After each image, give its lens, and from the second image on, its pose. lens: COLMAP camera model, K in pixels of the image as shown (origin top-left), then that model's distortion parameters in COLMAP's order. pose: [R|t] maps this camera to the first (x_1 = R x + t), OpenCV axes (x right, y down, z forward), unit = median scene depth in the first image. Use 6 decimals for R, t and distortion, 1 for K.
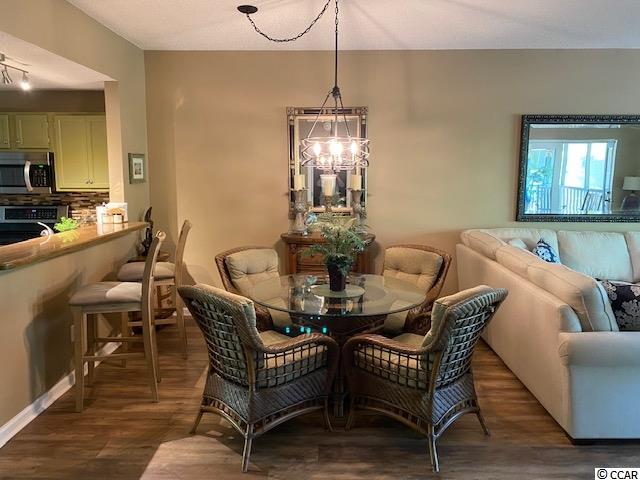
lens RADIAL K [[486.0, 0, 320.0], [0, 486.0, 240.0], [0, 0, 1]] dist [0.012767, -0.006032]
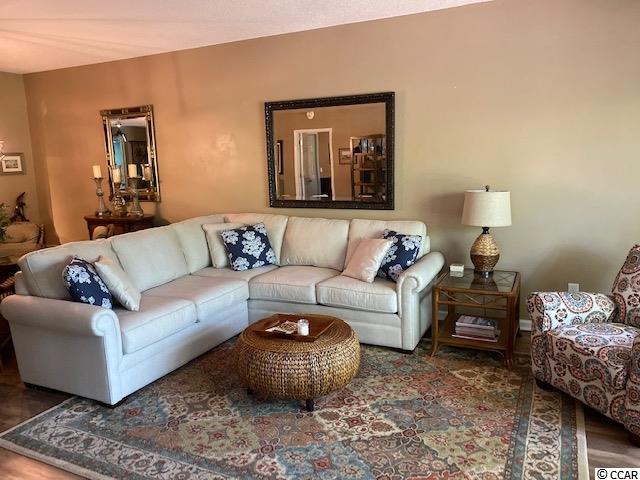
lens RADIAL K [[486.0, 0, 320.0], [0, 486.0, 240.0], [0, 0, 1]] dist [0.012767, -0.006032]
pose [[0.911592, 0.039198, -0.409224, 0.936742], [-0.036679, 0.999229, 0.014005, 0.012709], [0.409457, 0.002243, 0.912327, 0.120974]]
